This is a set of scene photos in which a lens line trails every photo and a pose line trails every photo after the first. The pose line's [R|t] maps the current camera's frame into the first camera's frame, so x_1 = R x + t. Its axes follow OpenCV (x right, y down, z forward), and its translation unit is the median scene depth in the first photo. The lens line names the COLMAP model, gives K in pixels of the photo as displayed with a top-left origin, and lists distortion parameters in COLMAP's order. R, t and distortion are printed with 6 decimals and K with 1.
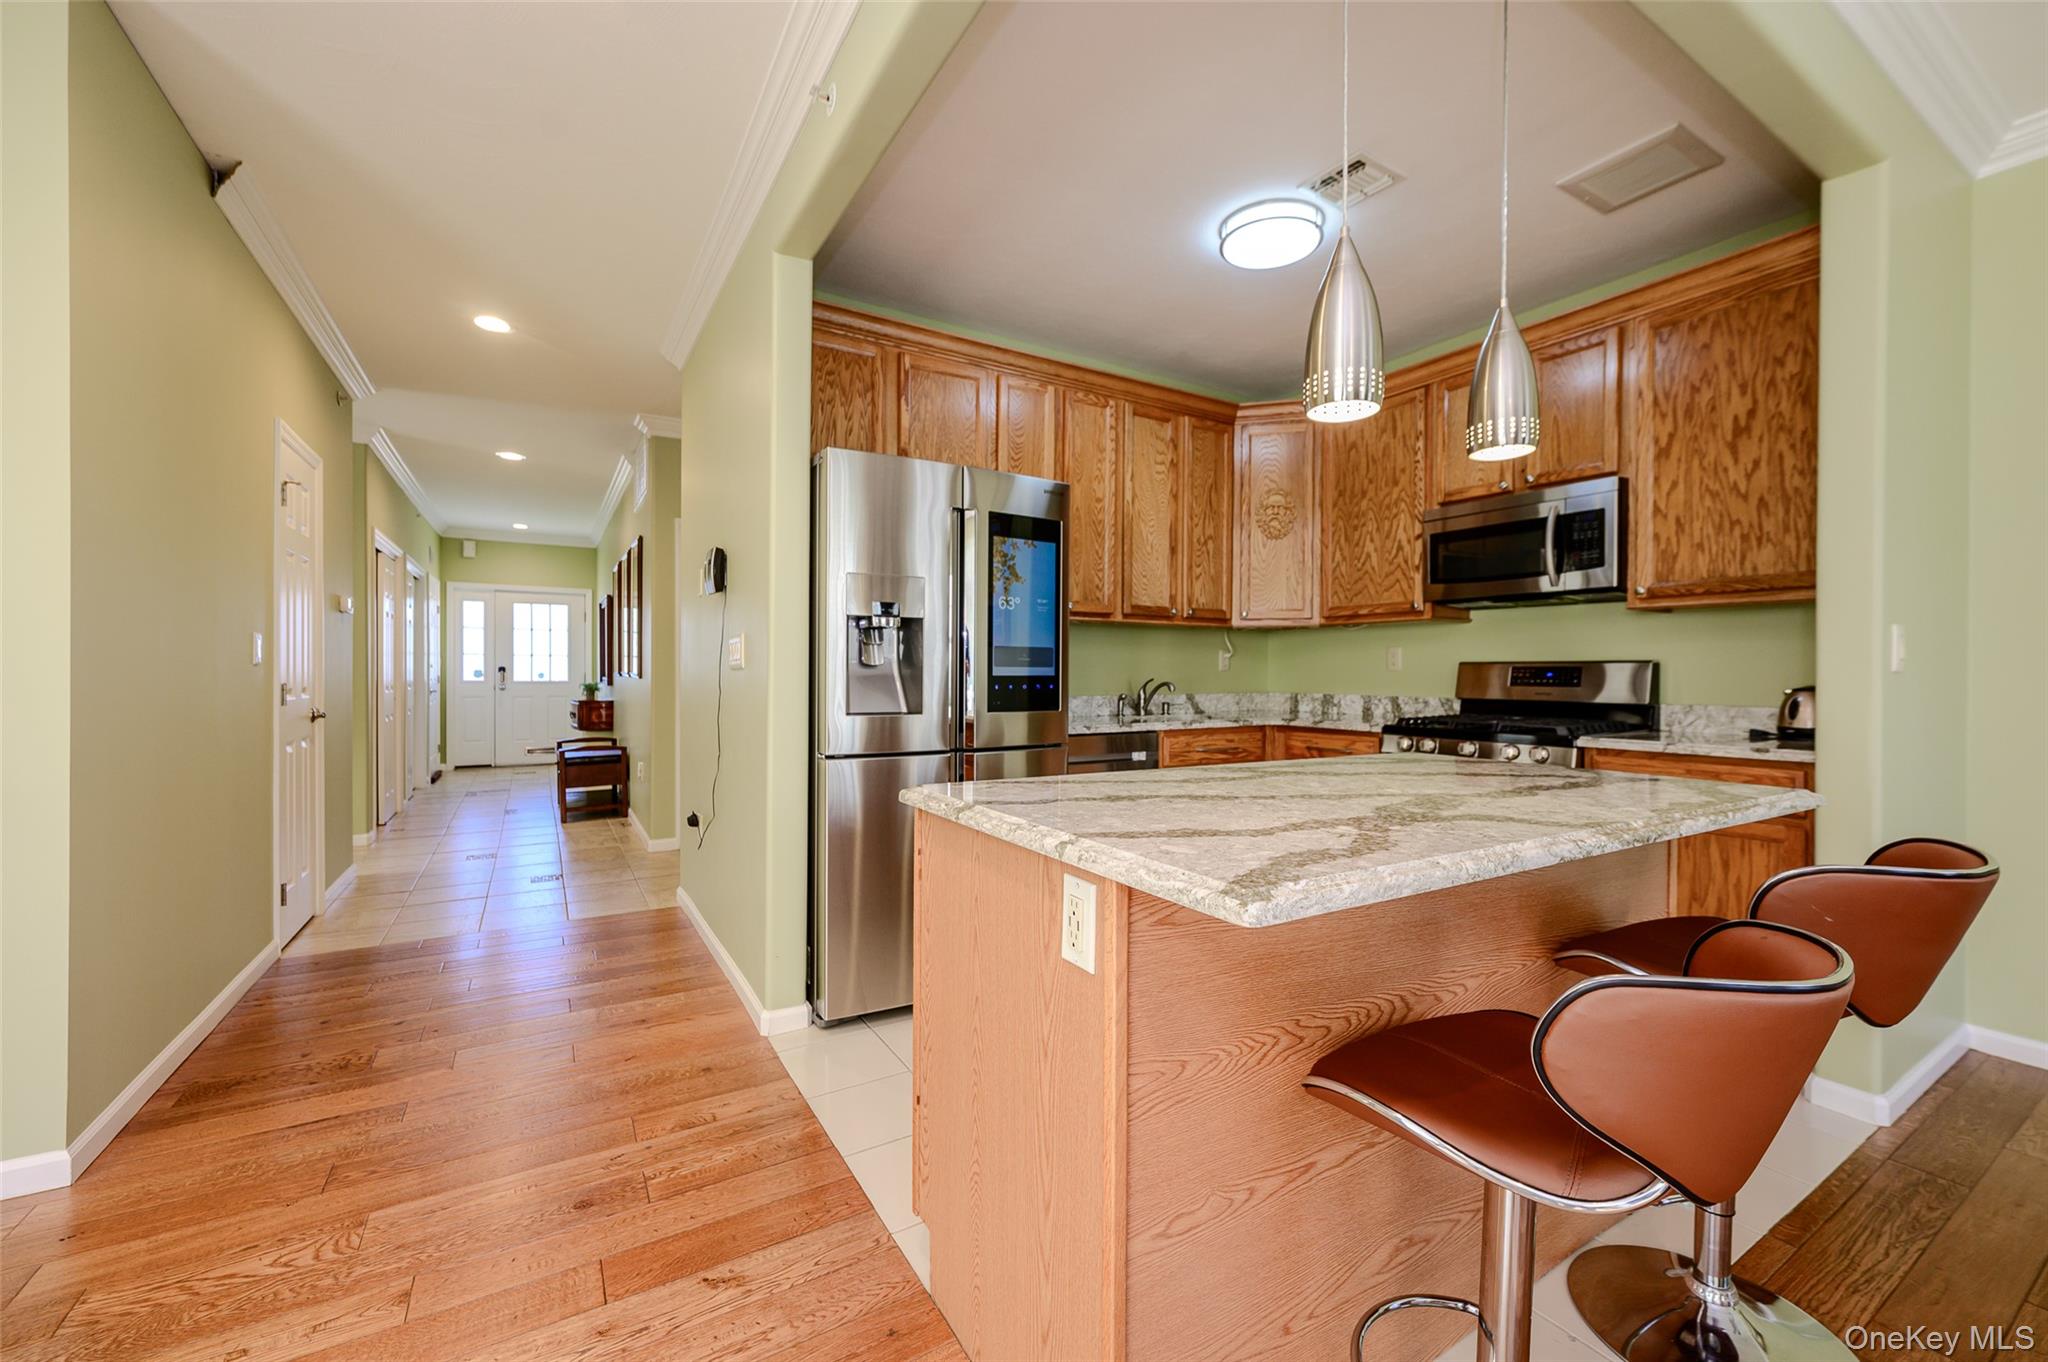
lens RADIAL K [[814.4, 0, 1036.9], [0, 814.4, 677.6], [0, 0, 1]] dist [0.003432, -0.000050]
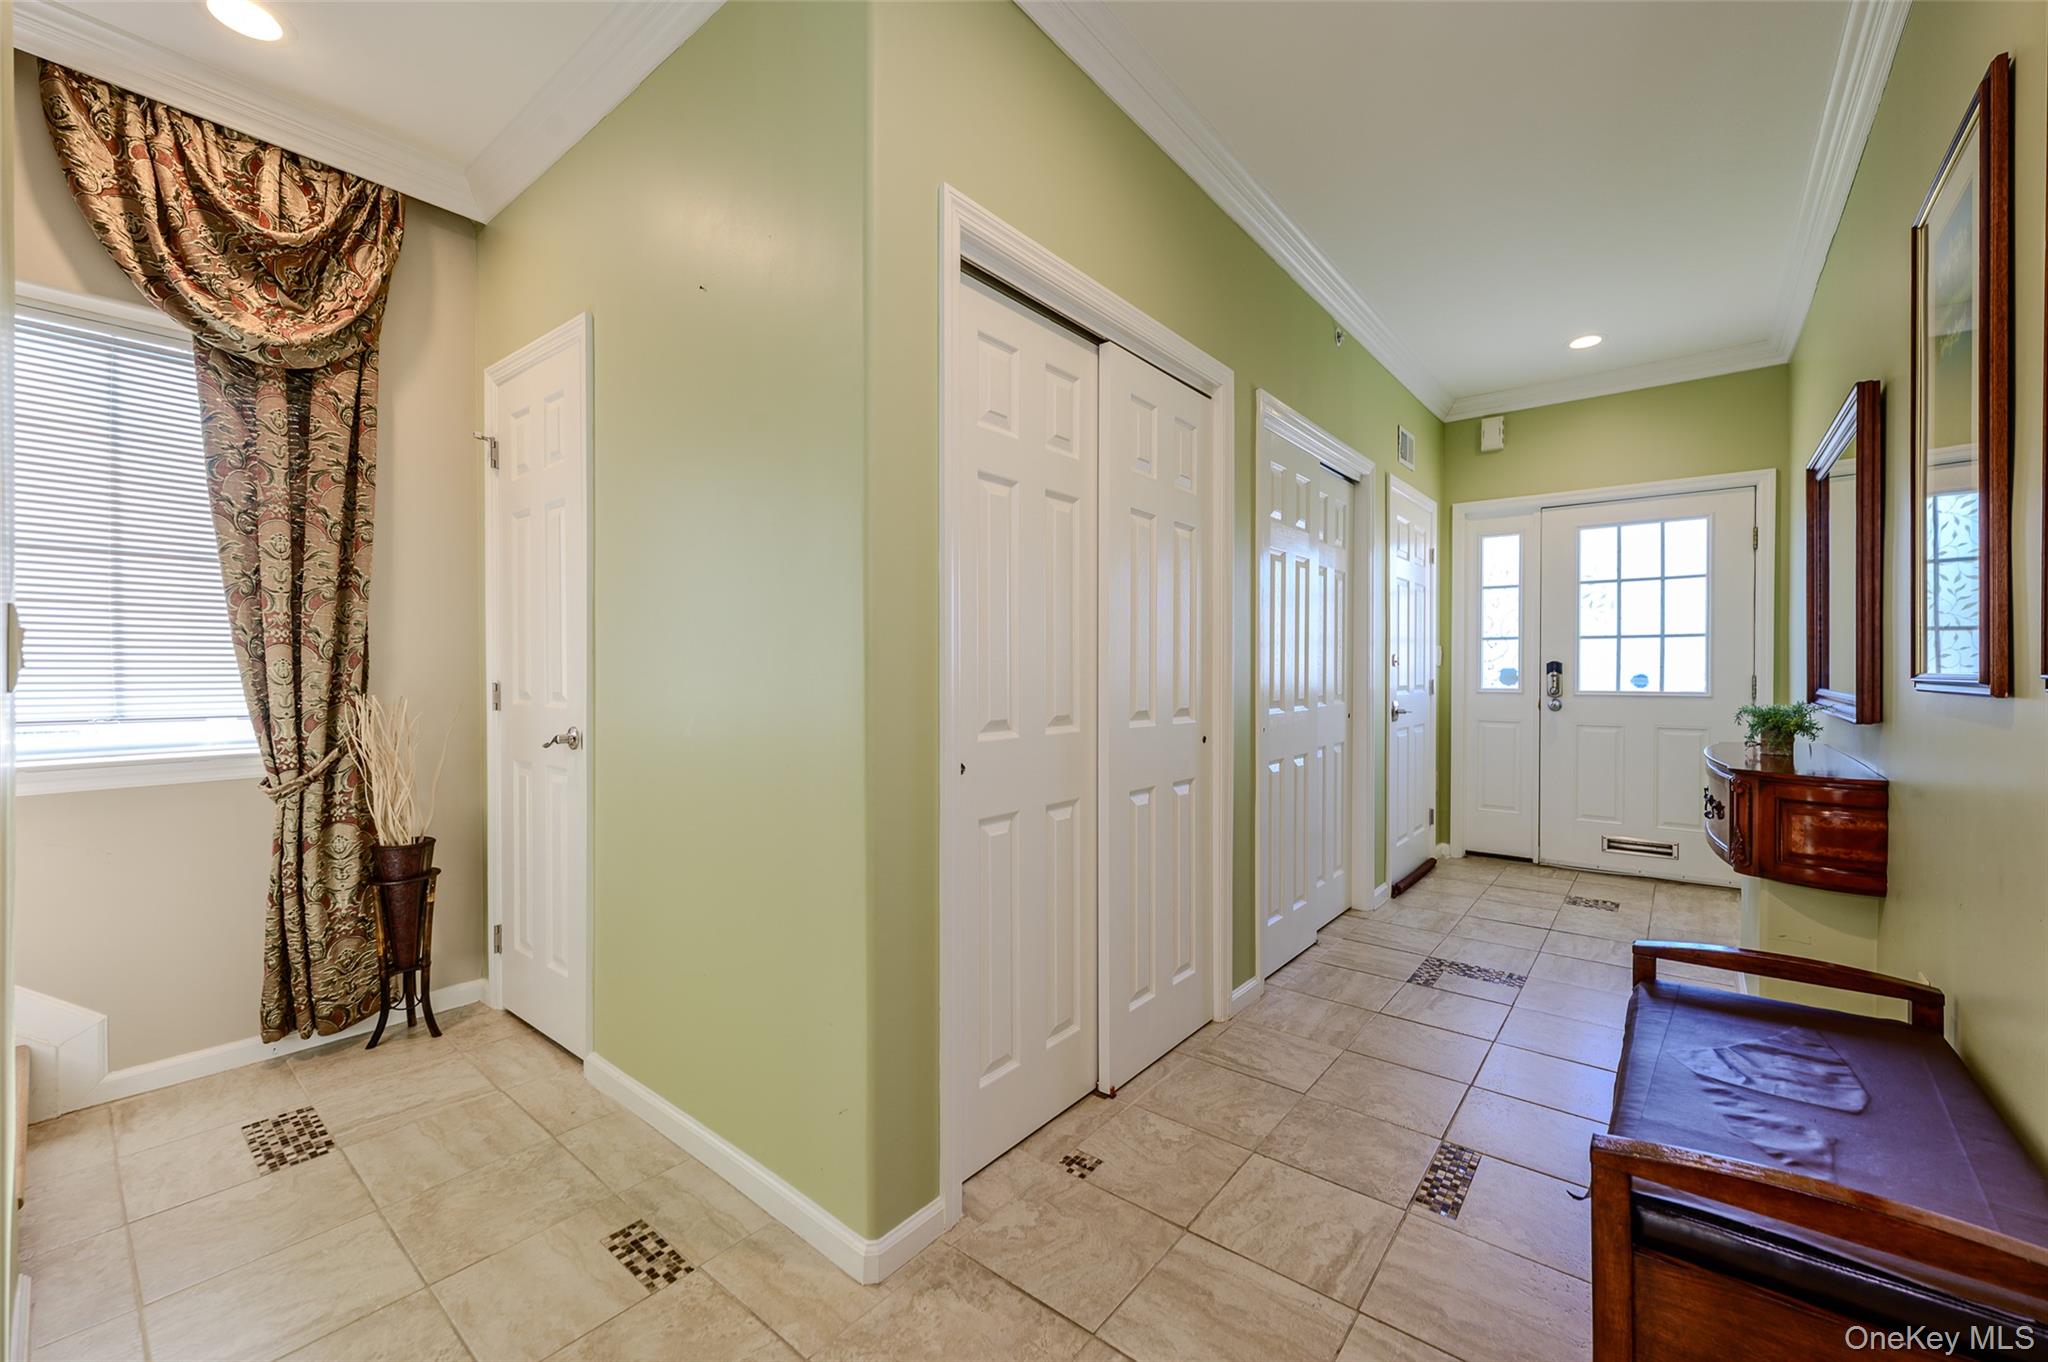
lens RADIAL K [[814.4, 0, 1028.6], [0, 814.4, 679.8], [0, 0, 1]] dist [0.003432, -0.000050]
pose [[0.332739, 0.003518, -0.943012, -0.305092], [-0.007053, 0.999974, 0.001242, -0.001044], [0.942993, 0.006238, 0.332755, 0.549735]]
